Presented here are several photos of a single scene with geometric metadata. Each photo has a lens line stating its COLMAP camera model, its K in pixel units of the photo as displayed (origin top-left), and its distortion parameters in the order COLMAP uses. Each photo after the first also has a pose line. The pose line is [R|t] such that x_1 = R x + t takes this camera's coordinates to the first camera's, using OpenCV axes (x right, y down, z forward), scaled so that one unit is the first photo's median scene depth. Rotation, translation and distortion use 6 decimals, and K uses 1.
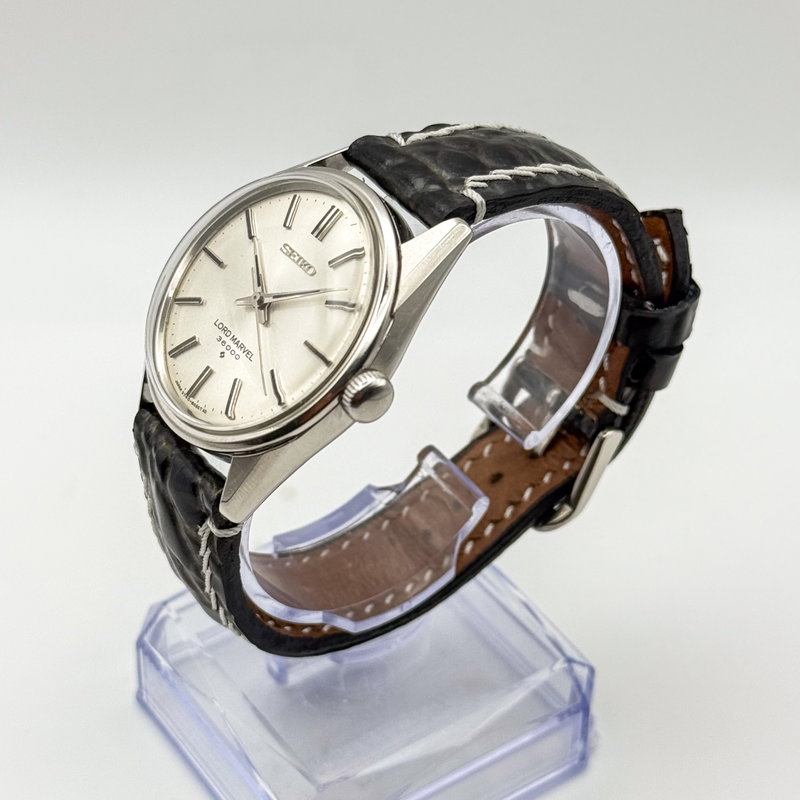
lens RADIAL K [[1771.8, 0, 408.4], [0, 1771.8, 402.7], [0, 0, 1]] dist [0.012459, 0.043478]
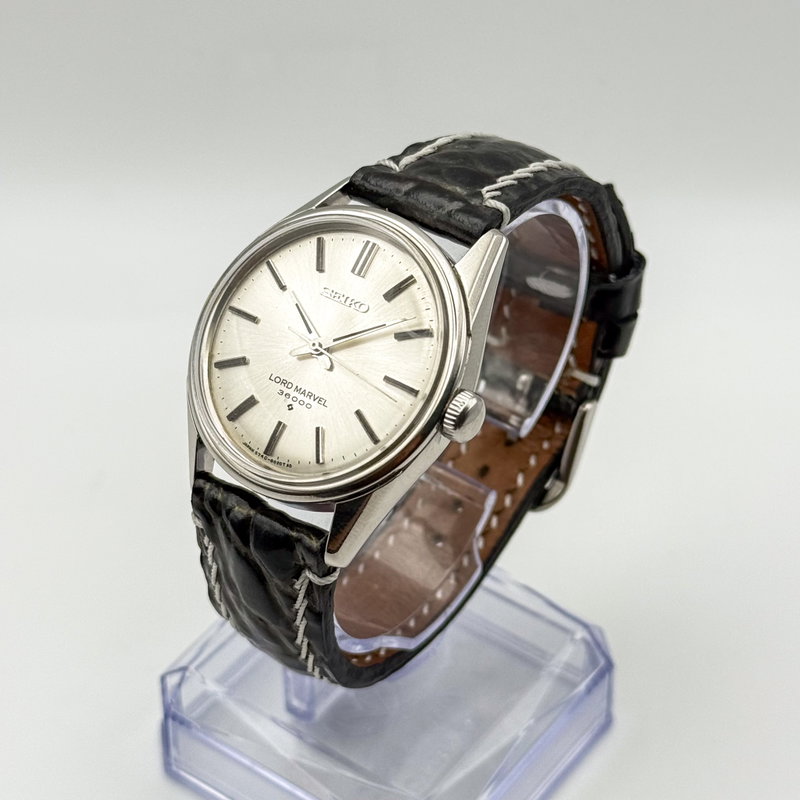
lens RADIAL K [[1771.8, 0, 408.4], [0, 1771.8, 402.7], [0, 0, 1]] dist [0.012459, 0.043478]
pose [[0.947866, -0.210205, 0.239508, -0.269657], [0.208112, 0.977504, 0.034292, -0.048034], [-0.241329, 0.017340, 0.970288, 0.011207]]
